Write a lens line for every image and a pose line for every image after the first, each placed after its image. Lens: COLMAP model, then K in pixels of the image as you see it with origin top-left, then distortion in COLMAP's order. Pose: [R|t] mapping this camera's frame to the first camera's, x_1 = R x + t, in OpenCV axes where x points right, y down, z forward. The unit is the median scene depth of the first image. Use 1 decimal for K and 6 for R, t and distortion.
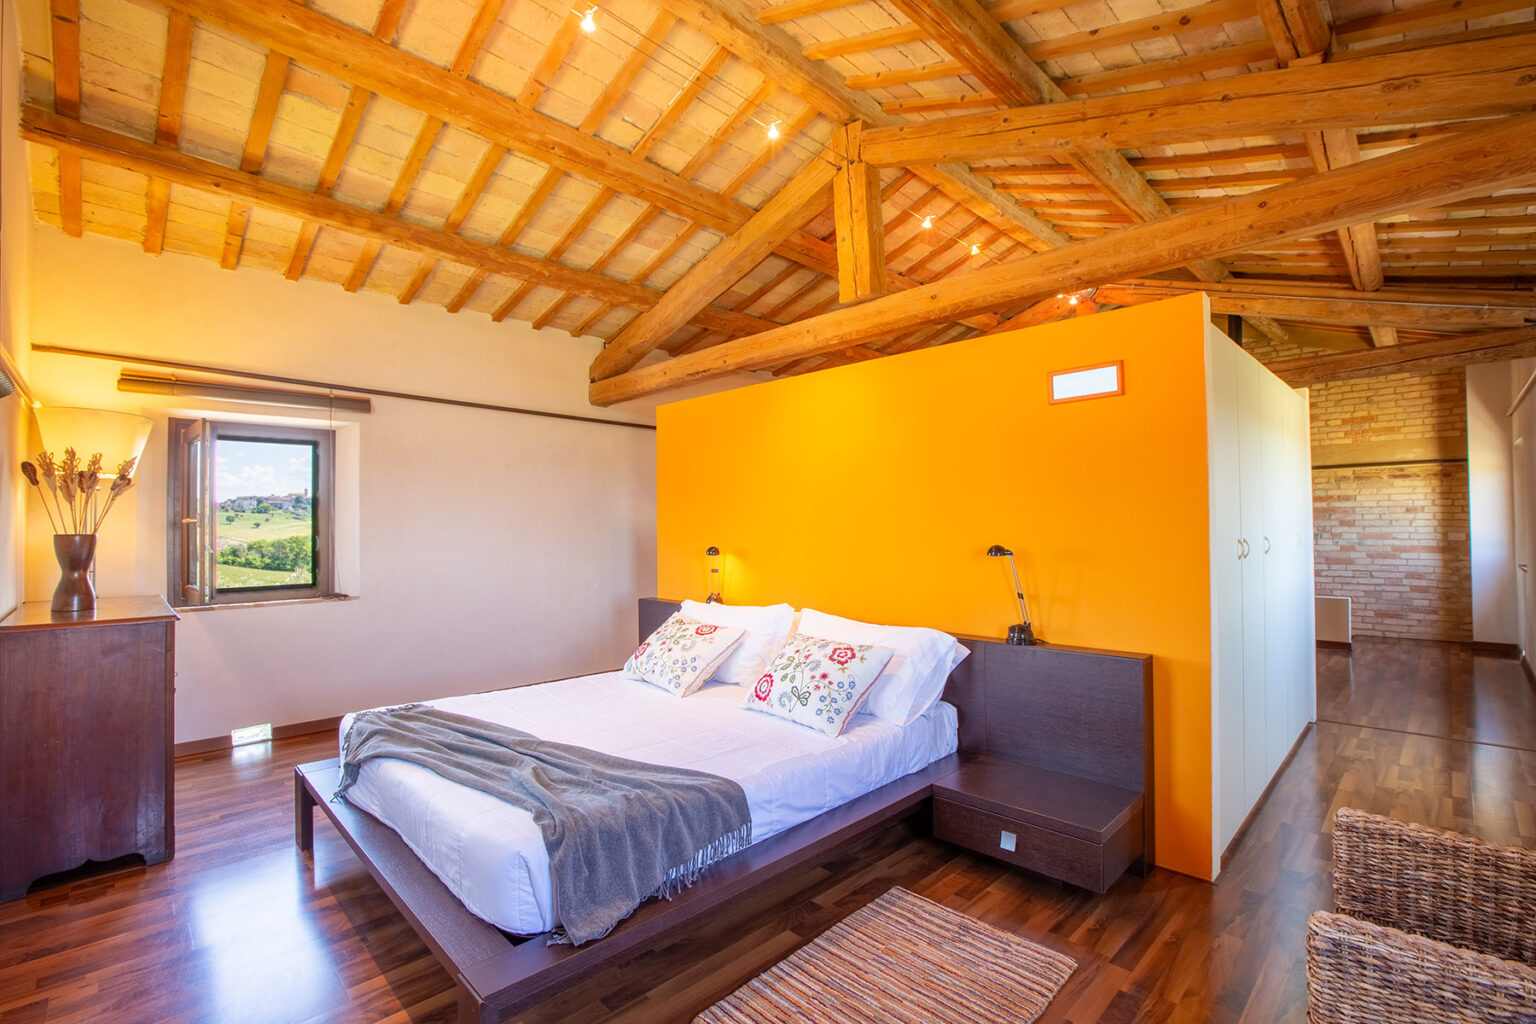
lens RADIAL K [[711.4, 0, 761.7], [0, 711.4, 509.5], [0, 0, 1]] dist [-0.069605, 0.033171]
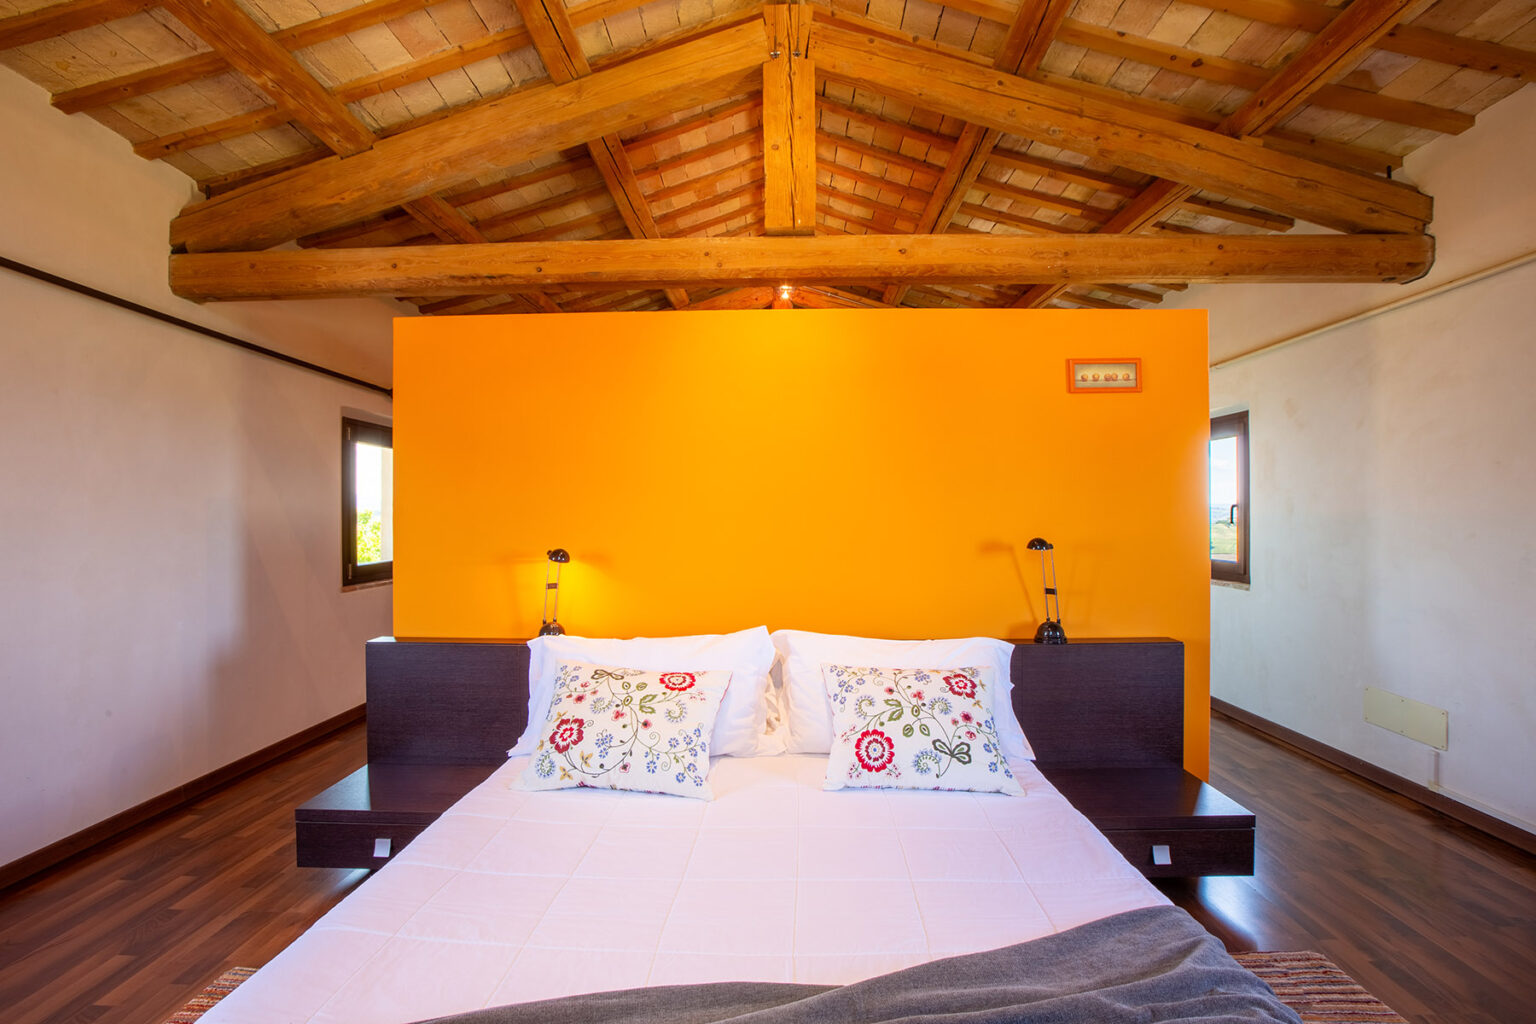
lens RADIAL K [[700.2, 0, 766.6], [0, 700.2, 508.8], [0, 0, 1]] dist [-0.047622, 0.013905]
pose [[0.707270, 0.011535, 0.706849, -0.449383], [-0.016658, 0.999861, 0.000351, 0.014476], [-0.706747, -0.012023, 0.707364, 0.490297]]
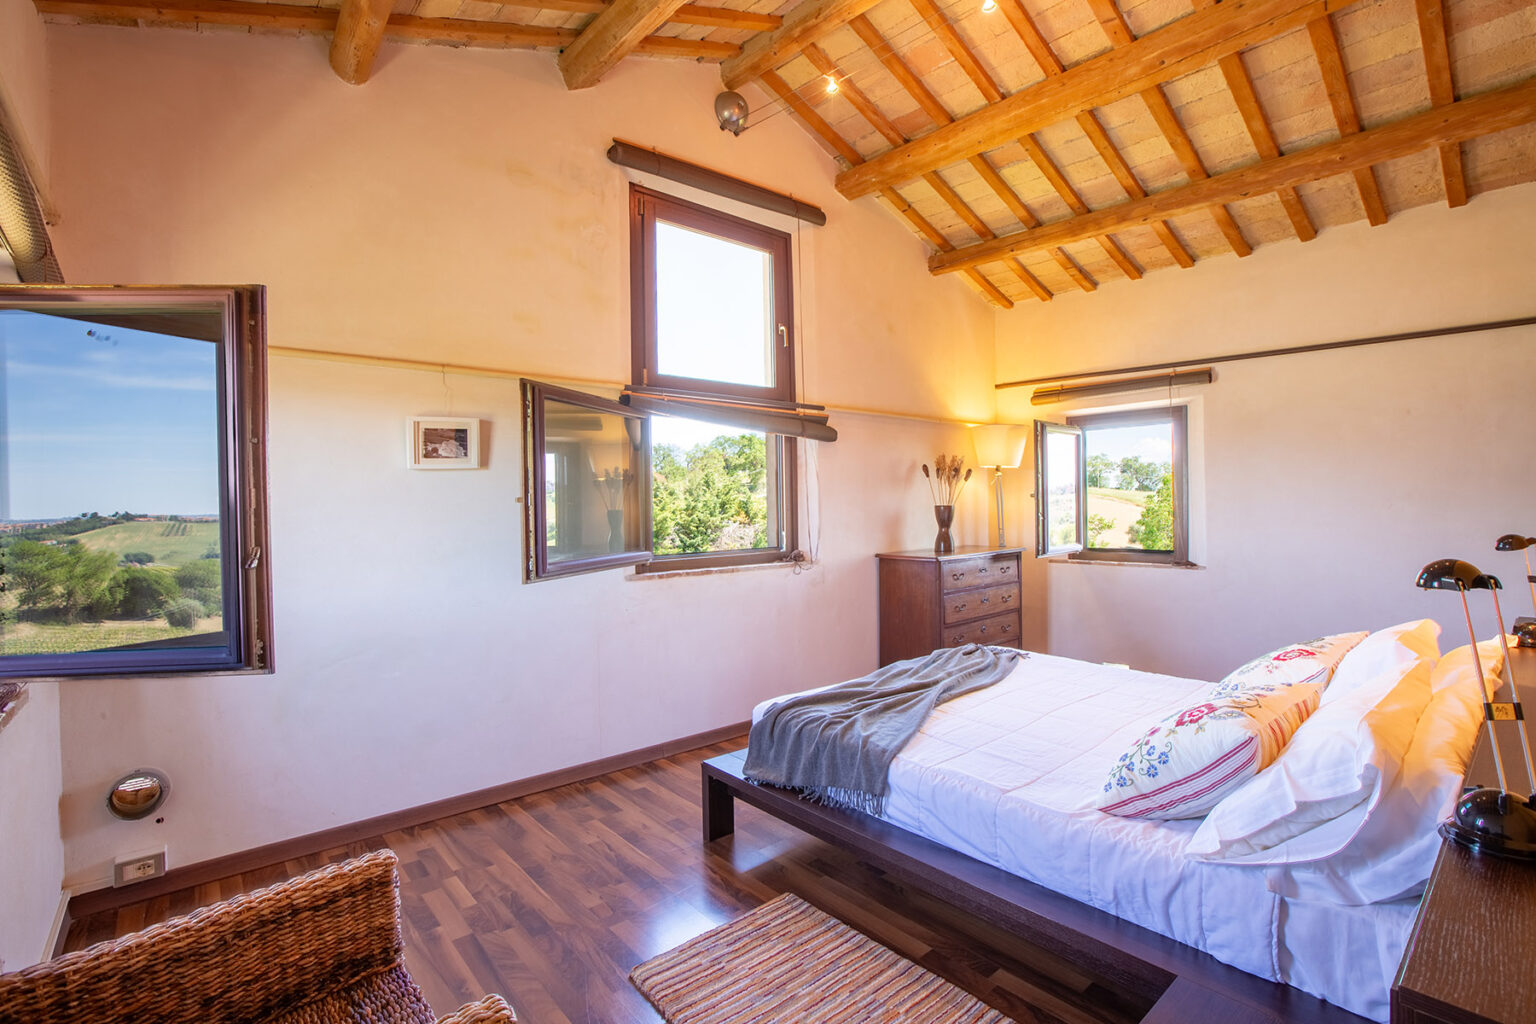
lens RADIAL K [[711.4, 0, 761.7], [0, 711.4, 509.5], [0, 0, 1]] dist [-0.069605, 0.033171]
pose [[-0.087016, 0.018728, -0.996031, 0.579315], [0.040315, 0.999070, 0.015263, 0.002764], [0.995391, -0.038827, -0.087690, 0.533989]]
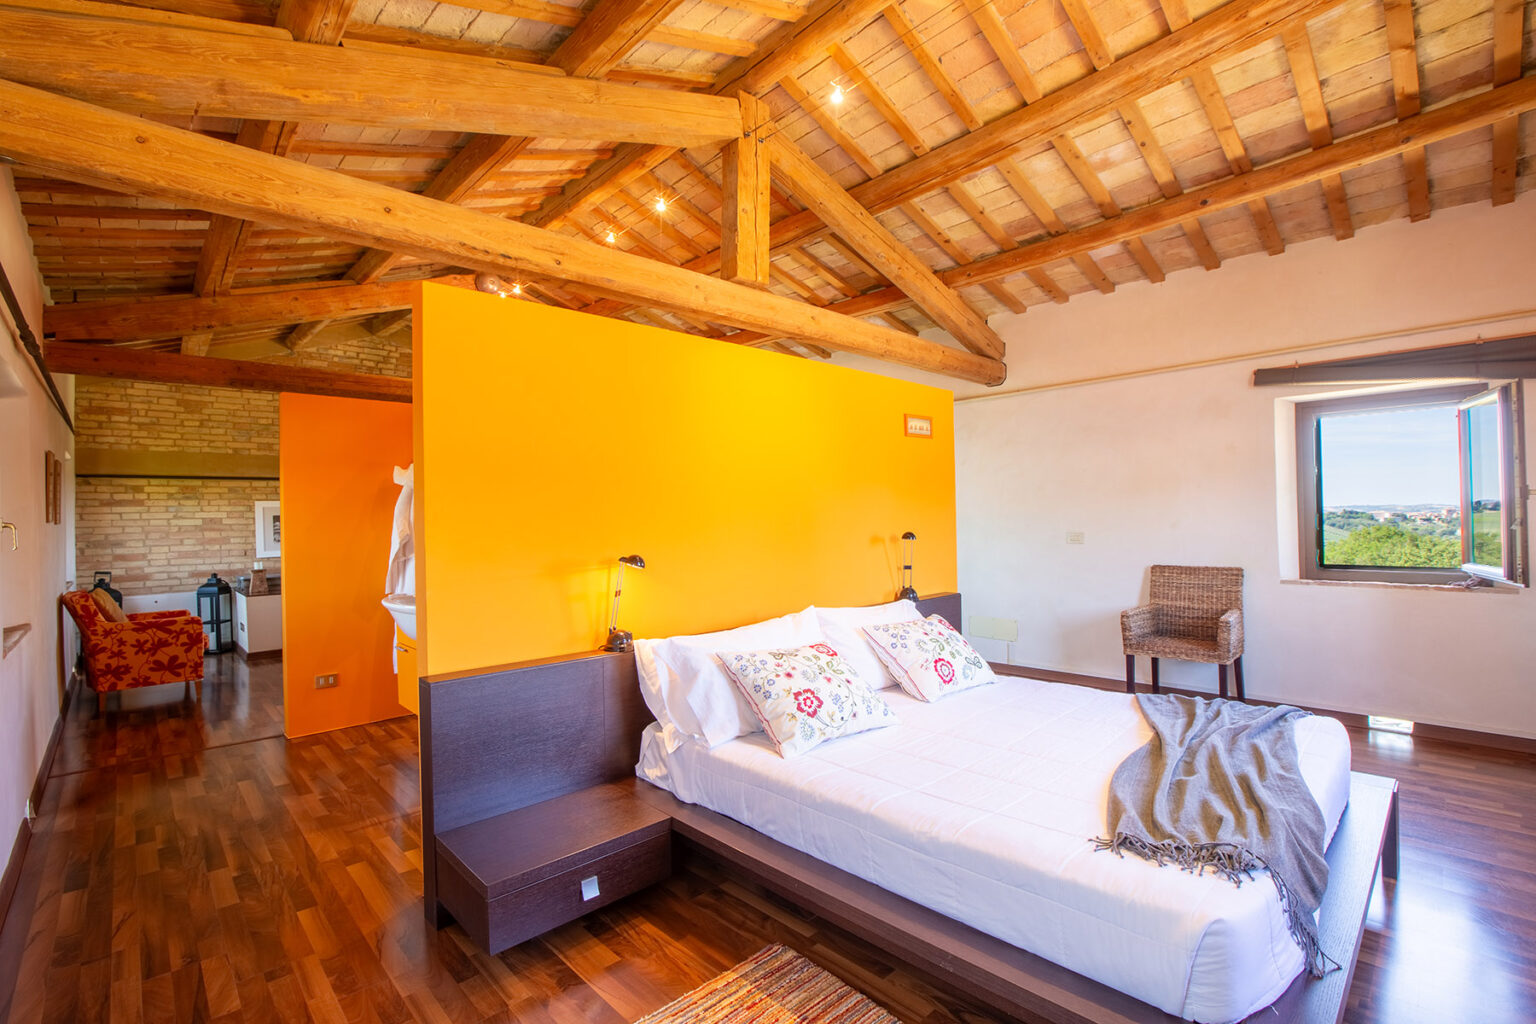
lens RADIAL K [[700.2, 0, 766.6], [0, 700.2, 508.8], [0, 0, 1]] dist [-0.047622, 0.013905]
pose [[-0.016376, 0.022441, 0.999614, -0.833846], [0.001486, 0.999748, -0.022420, 0.028867], [-0.999865, 0.001118, -0.016406, 1.044973]]
